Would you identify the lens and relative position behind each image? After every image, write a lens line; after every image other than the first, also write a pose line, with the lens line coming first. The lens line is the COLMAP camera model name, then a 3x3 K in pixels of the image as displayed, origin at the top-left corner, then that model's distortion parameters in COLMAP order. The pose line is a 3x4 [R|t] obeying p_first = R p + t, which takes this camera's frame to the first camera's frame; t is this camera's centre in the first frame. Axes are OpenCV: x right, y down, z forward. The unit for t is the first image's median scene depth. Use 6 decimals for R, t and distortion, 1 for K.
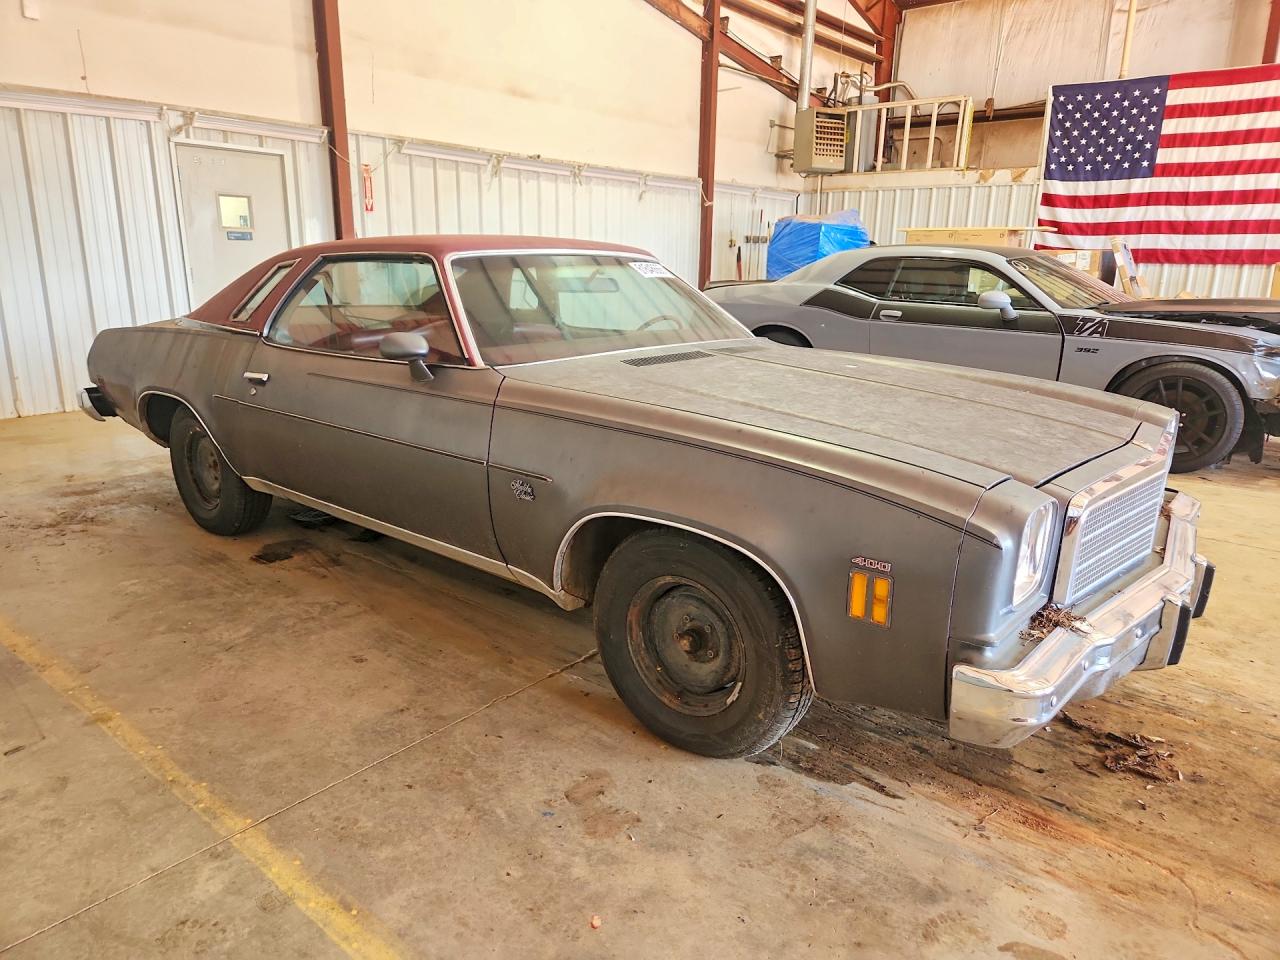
lens RADIAL K [[860.6, 0, 638.9], [0, 860.6, 475.6], [0, 0, 1]] dist [0.048581, -0.033294]
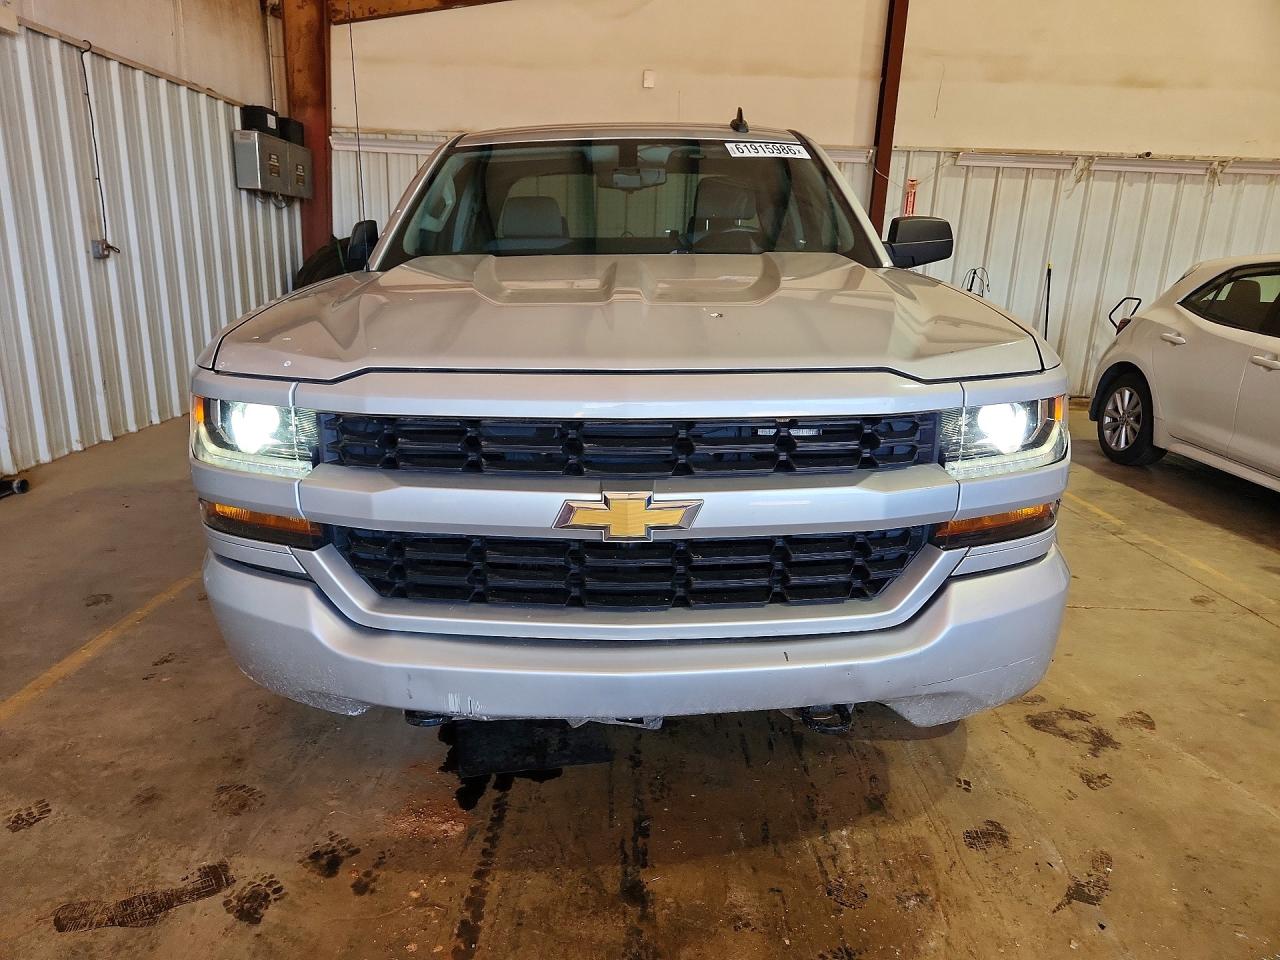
lens RADIAL K [[860.6, 0, 631.4], [0, 860.6, 491.8], [0, 0, 1]] dist [0.048581, -0.033294]
pose [[0.630276, 0.206408, -0.748431, 0.276447], [-0.214733, 0.972751, 0.087439, -0.016937], [0.746084, 0.105602, 0.657424, 0.105220]]
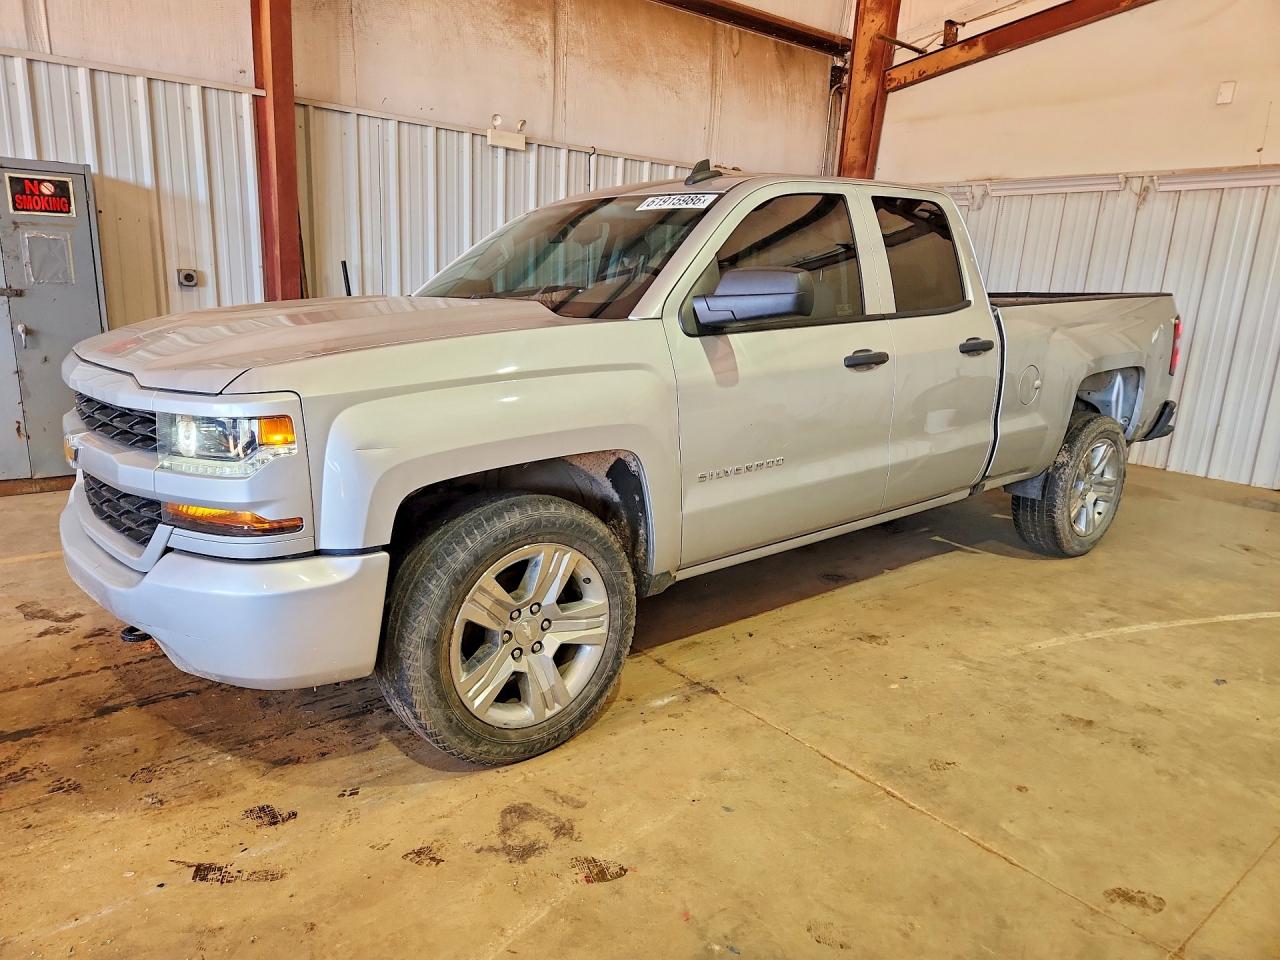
lens RADIAL K [[860.6, 0, 618.5], [0, 860.6, 484.2], [0, 0, 1]] dist [0.048581, -0.033294]
pose [[-0.200720, 0.205463, -0.957860, 0.375860], [-0.297006, 0.918978, 0.259361, -0.105260], [0.933541, 0.336549, -0.123434, 0.404297]]
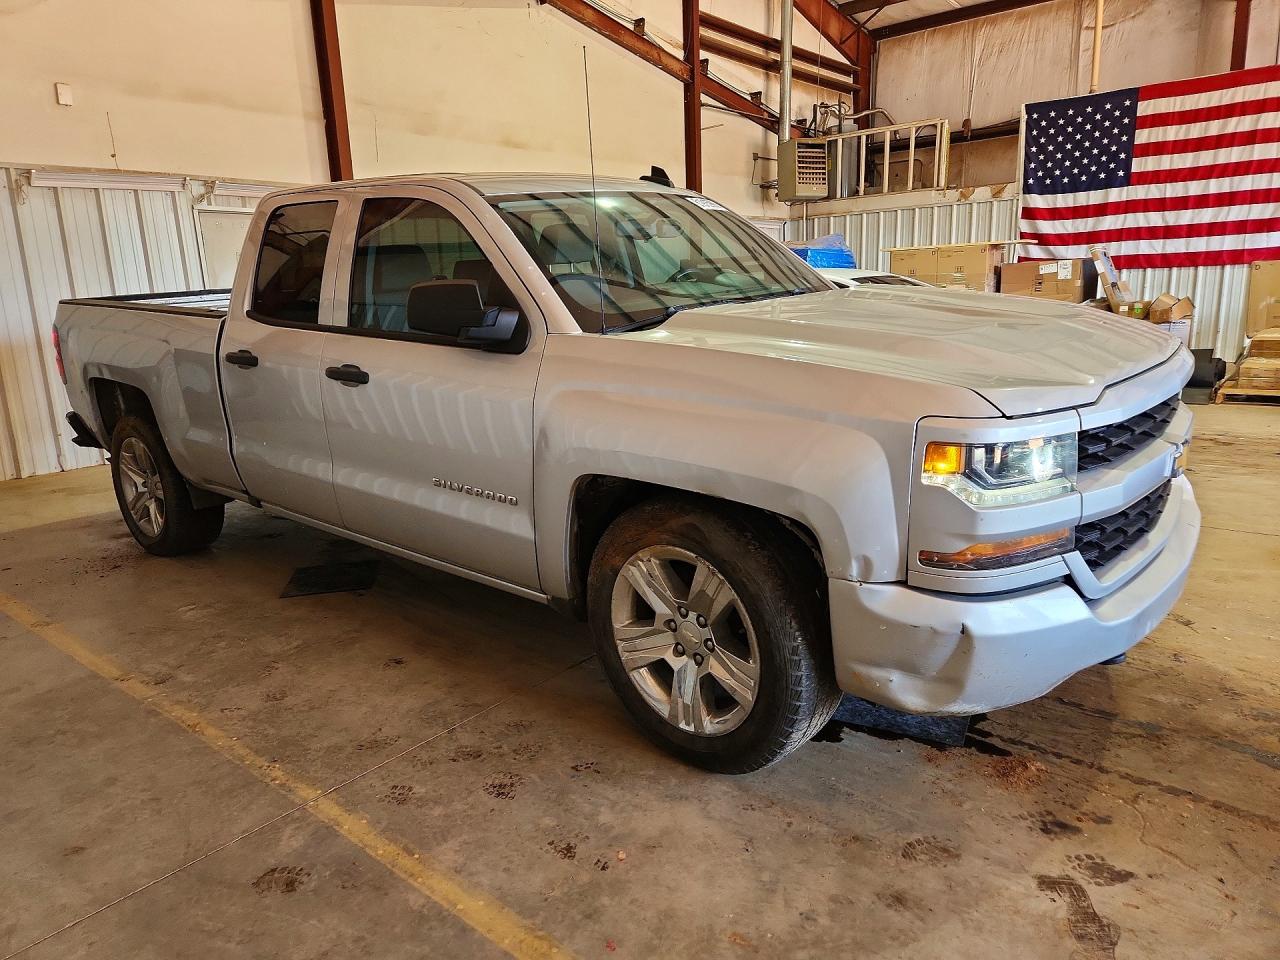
lens RADIAL K [[860.6, 0, 622.3], [0, 860.6, 481.9], [0, 0, 1]] dist [0.048581, -0.033294]
pose [[0.998417, -0.050195, -0.025384, 0.001366], [0.049410, 0.998308, -0.030662, 0.009336], [0.026880, 0.029359, 0.999207, -0.037297]]
